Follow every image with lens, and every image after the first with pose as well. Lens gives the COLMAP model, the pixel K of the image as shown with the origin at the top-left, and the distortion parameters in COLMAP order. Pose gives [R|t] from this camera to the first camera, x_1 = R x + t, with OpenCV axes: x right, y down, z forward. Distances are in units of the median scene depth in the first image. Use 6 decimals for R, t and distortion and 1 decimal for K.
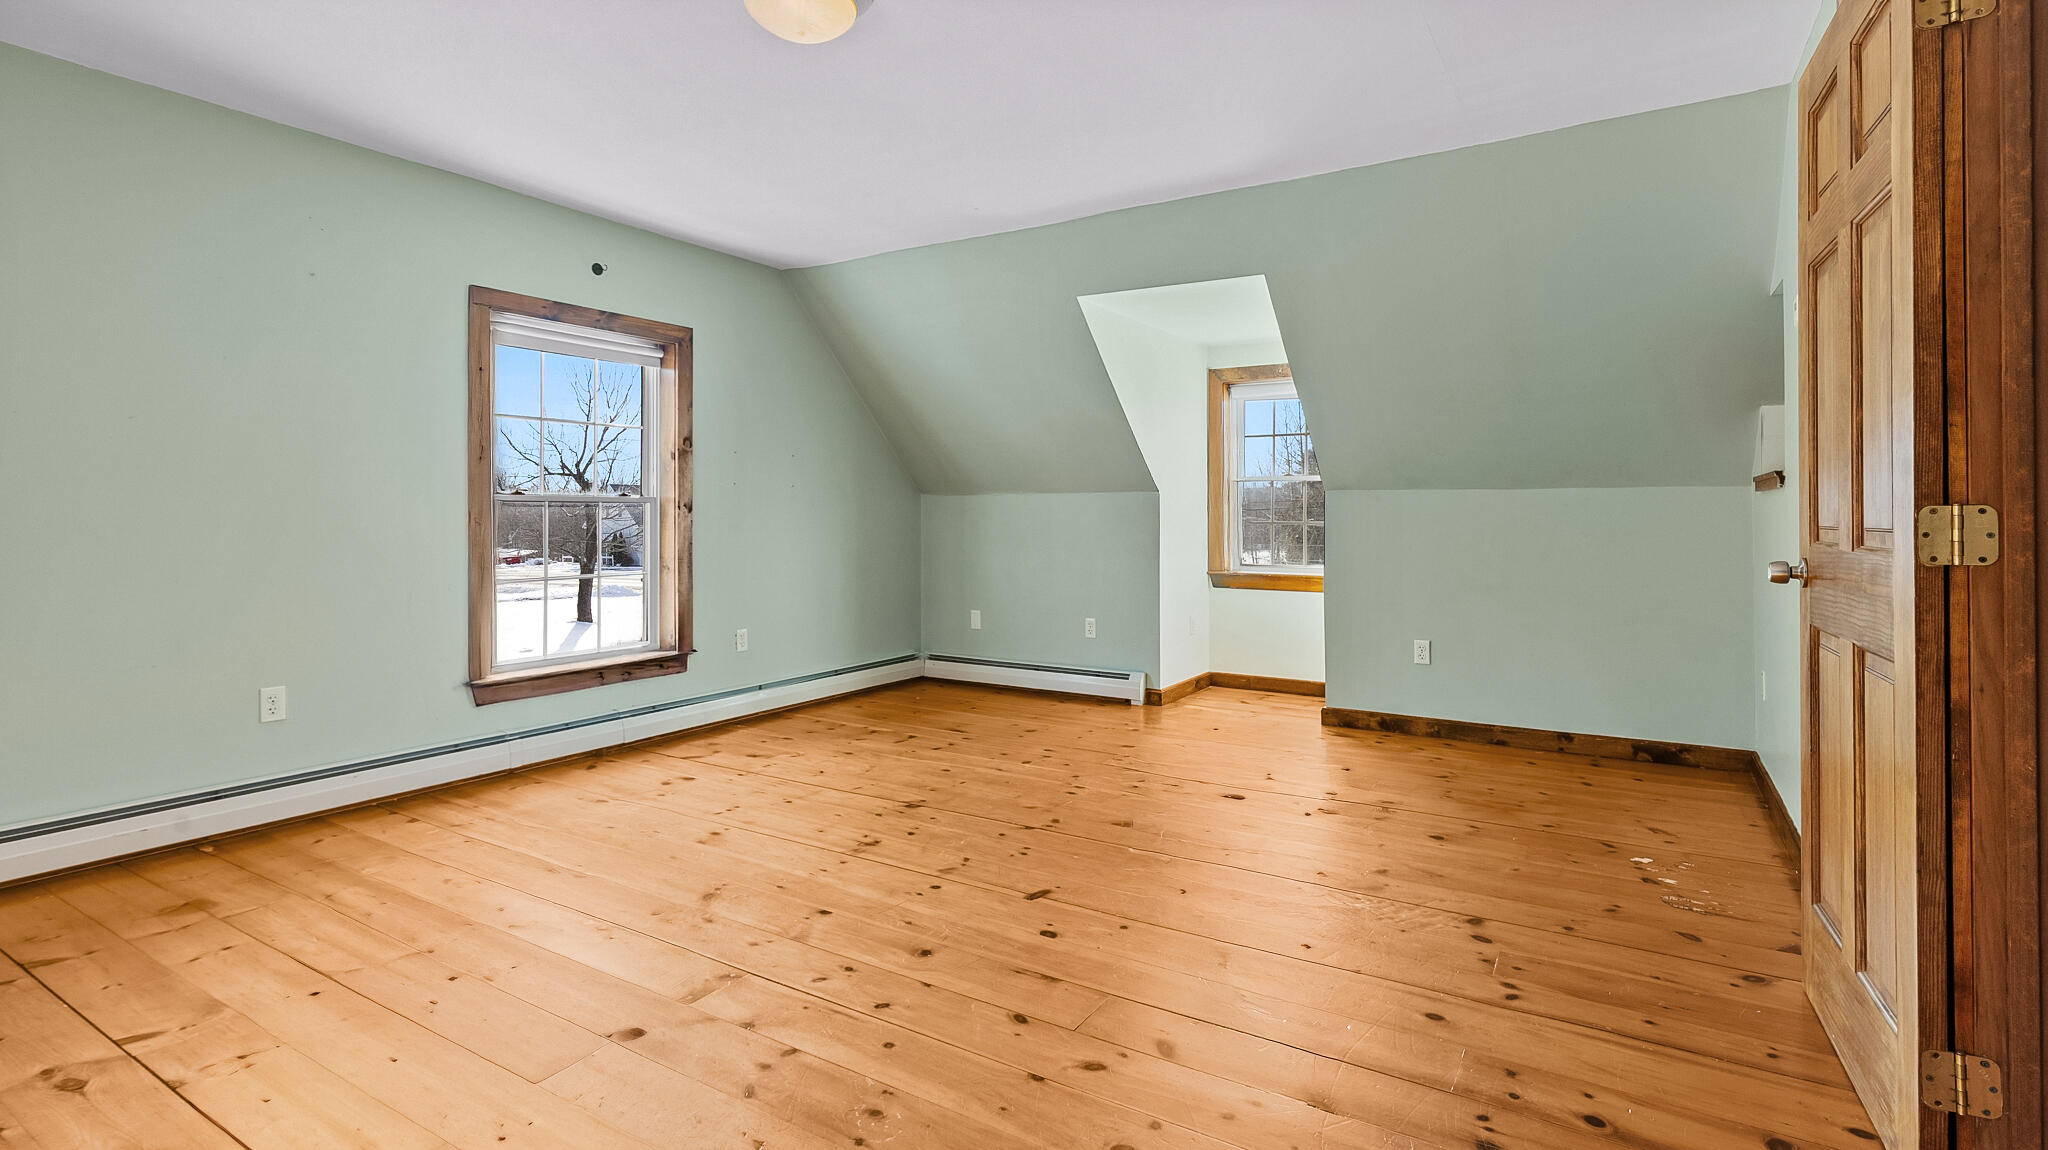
lens RADIAL K [[975.6, 0, 1024.4], [0, 975.6, 525.4], [0, 0, 1]] dist [0.001981, -0.000188]
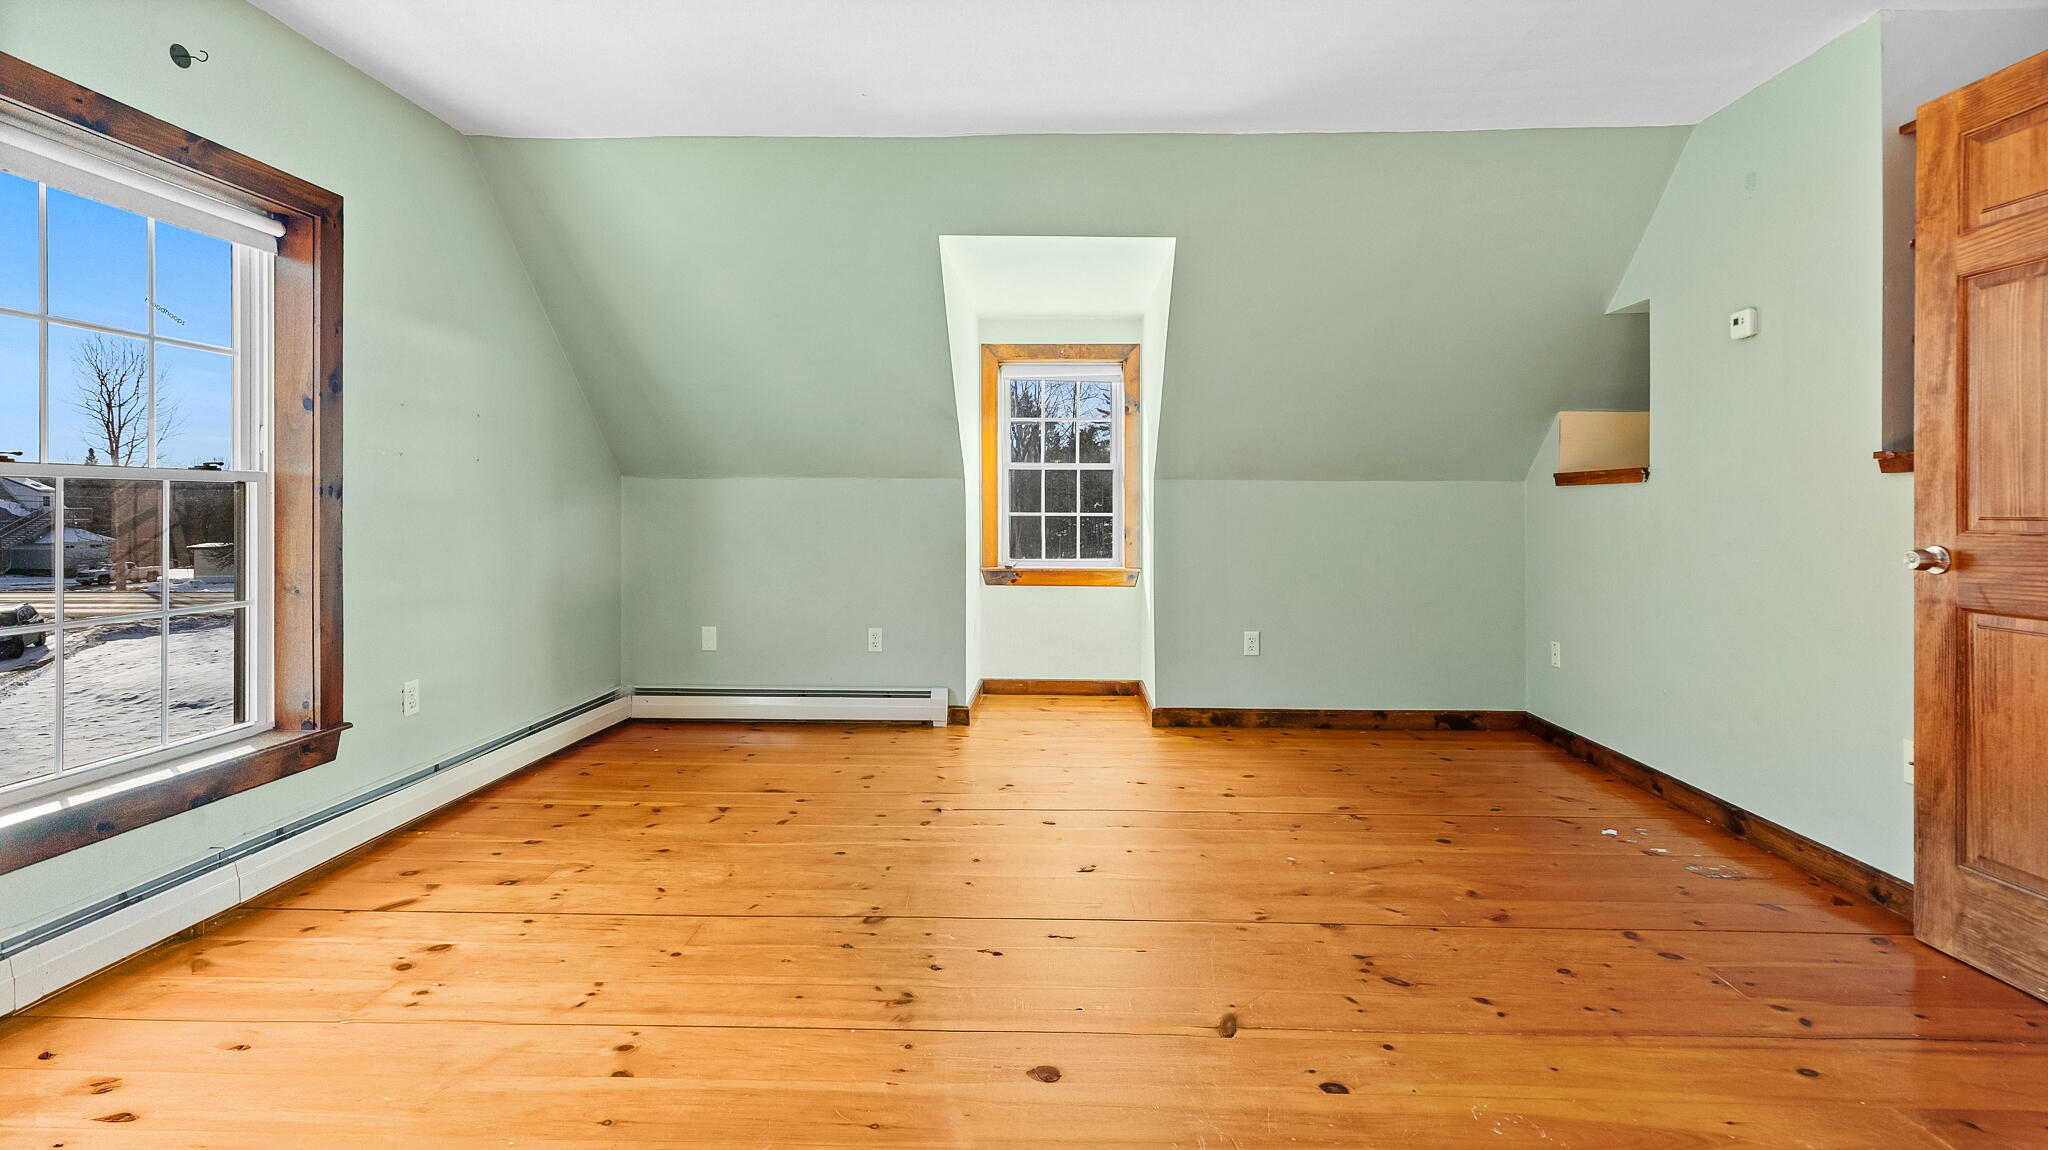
lens RADIAL K [[964.1, 0, 1054.8], [0, 964.1, 520.0], [0, 0, 1]] dist [0.005830, -0.000282]
pose [[0.862764, -0.005519, 0.505577, -0.265411], [0.002985, 0.999979, 0.005822, -0.002493], [-0.505598, -0.003514, 0.862762, 0.255068]]
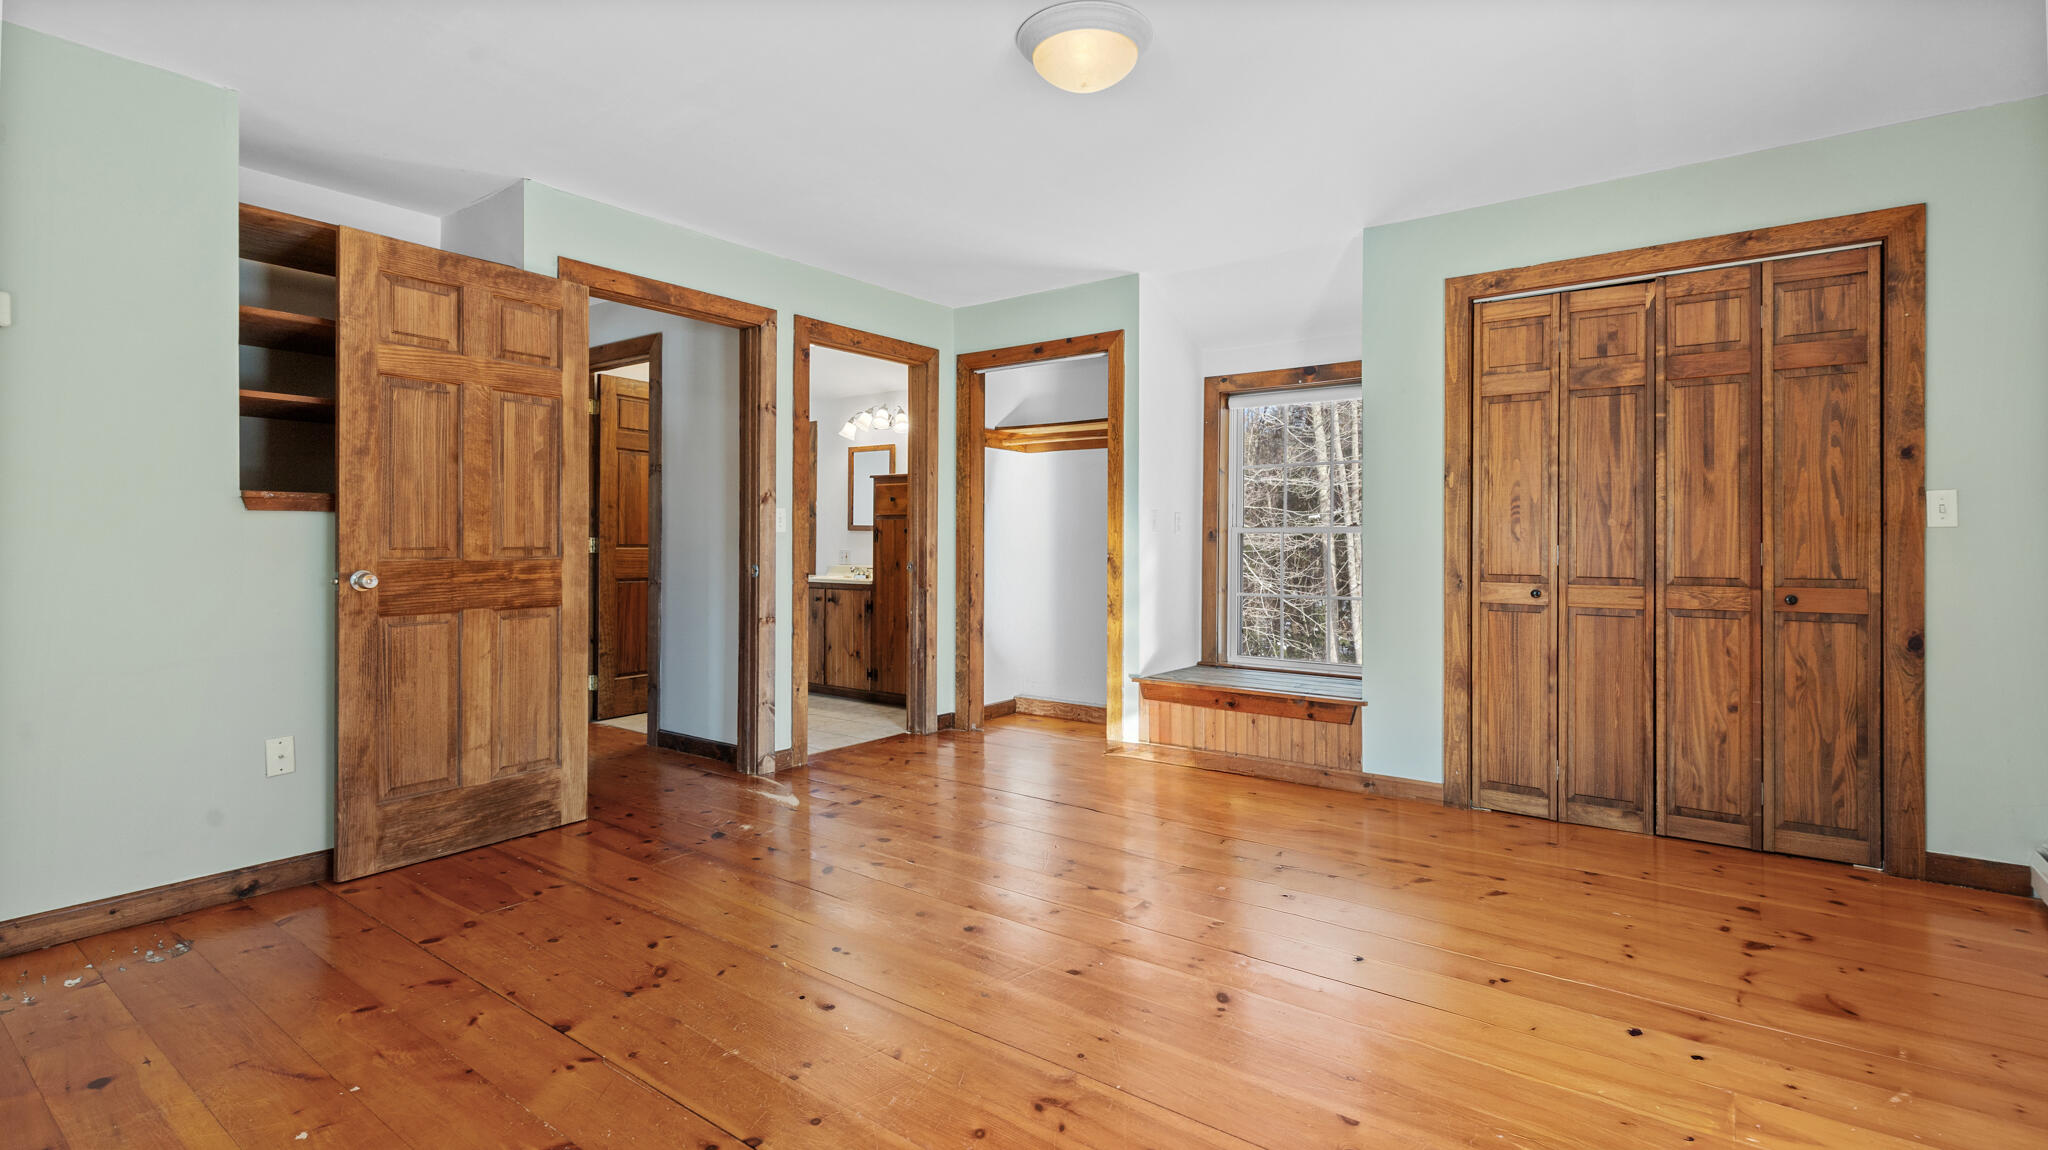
lens RADIAL K [[975.6, 0, 1024.4], [0, 975.6, 525.4], [0, 0, 1]] dist [0.001981, -0.000188]
pose [[-0.996861, -0.001199, 0.079168, -0.125850], [-0.001962, 0.999952, -0.009564, -0.009514], [-0.079153, -0.009689, -0.996815, 1.058365]]
